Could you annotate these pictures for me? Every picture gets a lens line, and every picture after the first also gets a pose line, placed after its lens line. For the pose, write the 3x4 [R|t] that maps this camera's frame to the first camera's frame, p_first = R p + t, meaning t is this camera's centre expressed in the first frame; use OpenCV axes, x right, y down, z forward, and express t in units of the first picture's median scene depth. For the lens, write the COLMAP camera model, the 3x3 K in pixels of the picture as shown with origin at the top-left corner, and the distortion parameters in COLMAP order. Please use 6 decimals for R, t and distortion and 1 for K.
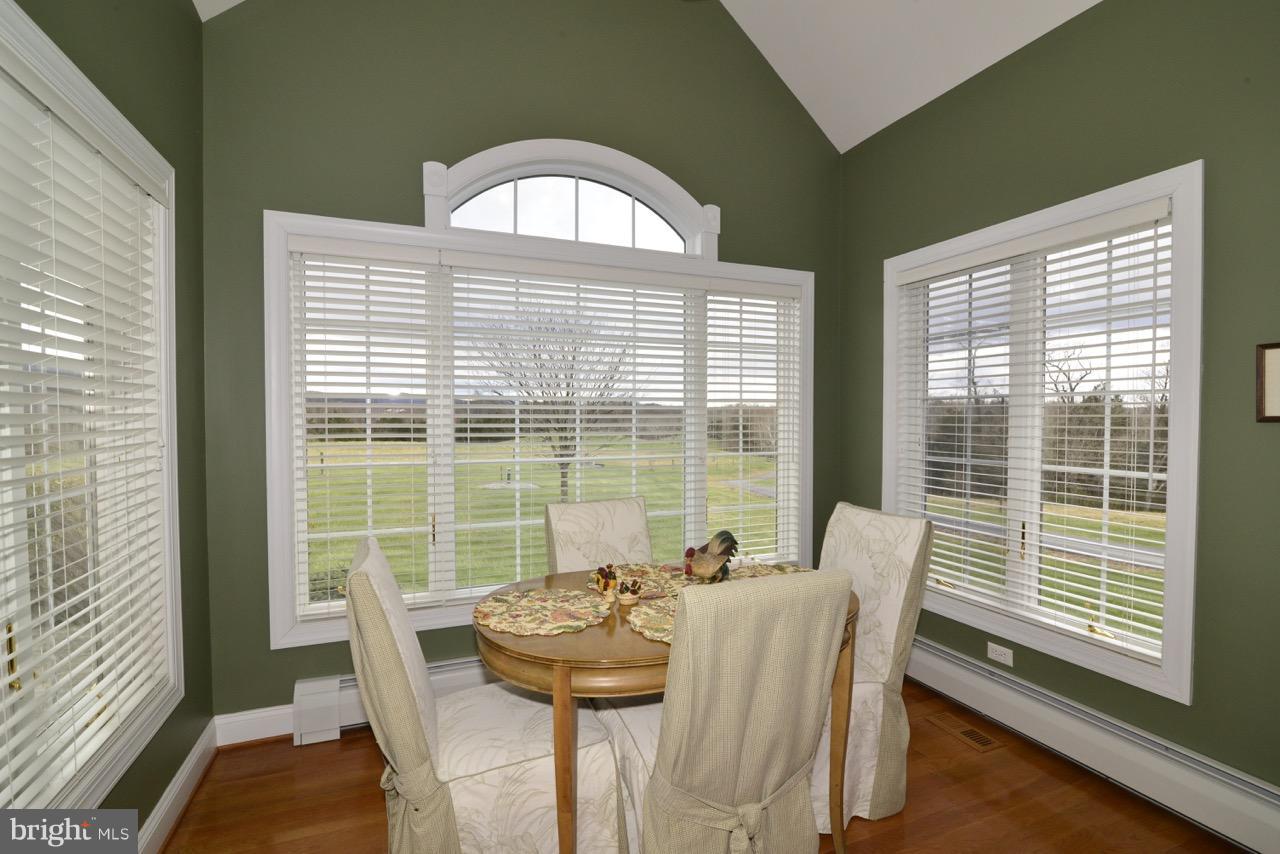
lens RADIAL K [[579.9, 0, 639.6], [0, 579.9, 431.9], [0, 0, 1]] dist [-0.023463, 0.000481]
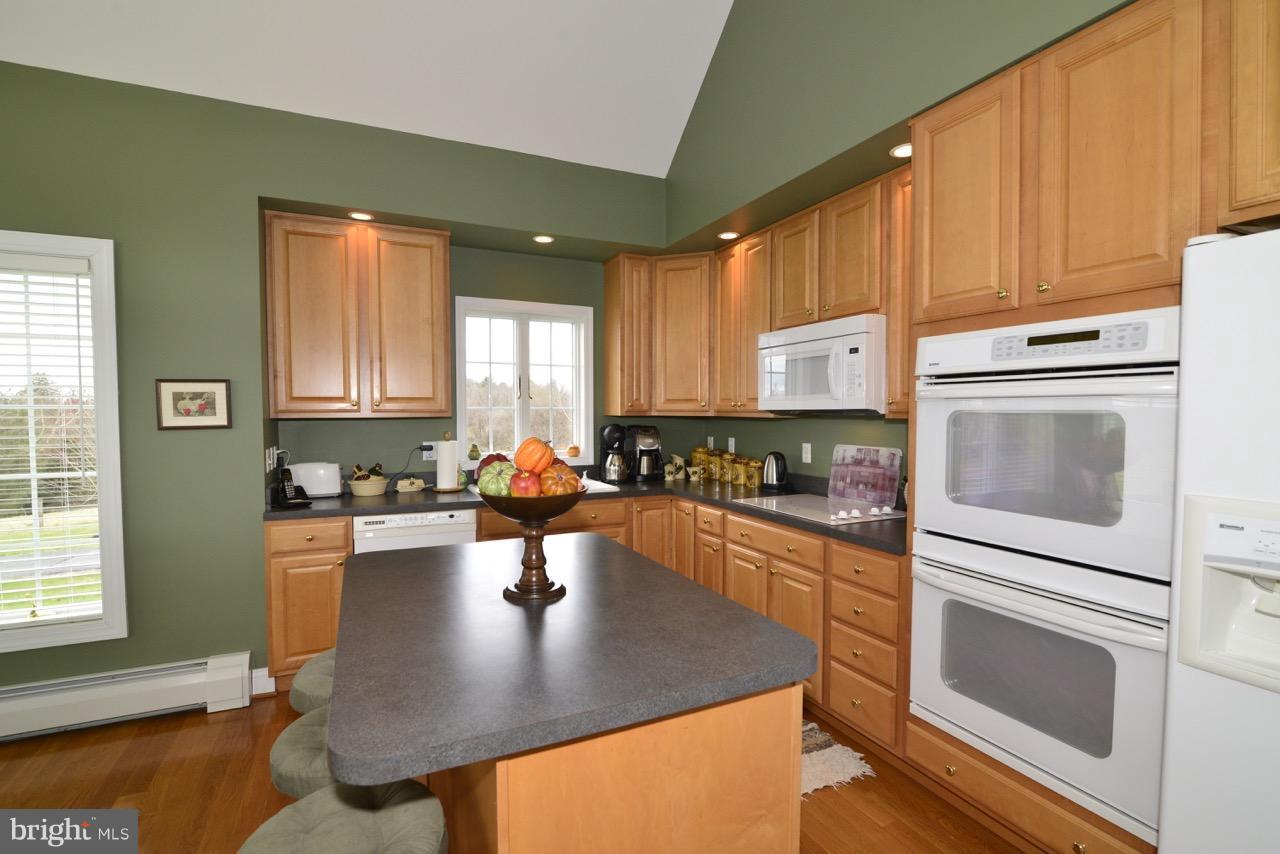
lens RADIAL K [[579.9, 0, 639.6], [0, 579.9, 431.9], [0, 0, 1]] dist [-0.023463, 0.000481]
pose [[-0.063073, -0.036822, 0.997329, -0.420689], [0.029084, 0.998827, 0.038716, -0.028666], [-0.997585, 0.031449, -0.061928, -0.159727]]
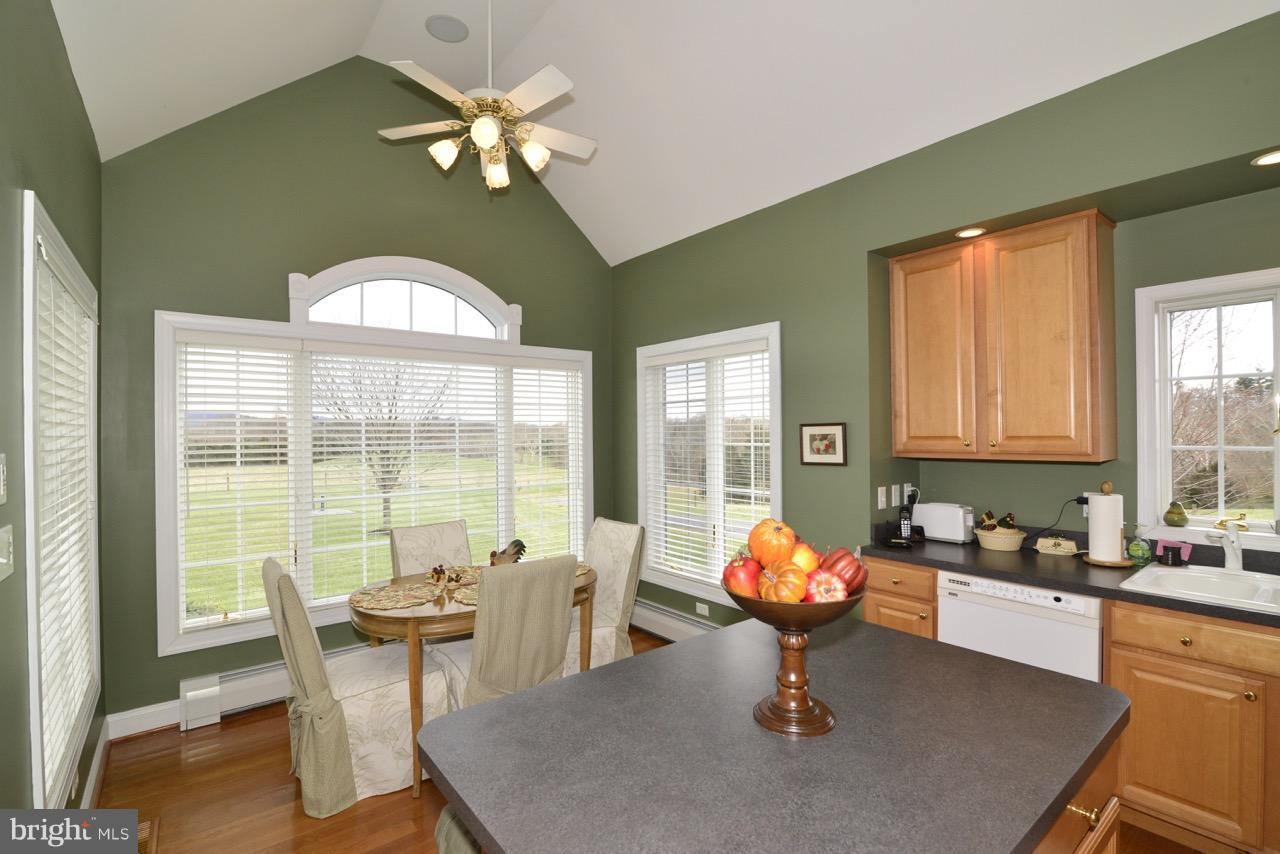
lens RADIAL K [[579.9, 0, 639.6], [0, 579.9, 431.9], [0, 0, 1]] dist [-0.023463, 0.000481]
pose [[0.958281, -0.008843, 0.285692, 0.018411], [0.017313, 0.999482, -0.027134, -0.069861], [-0.285304, 0.030948, 0.957937, -0.582630]]
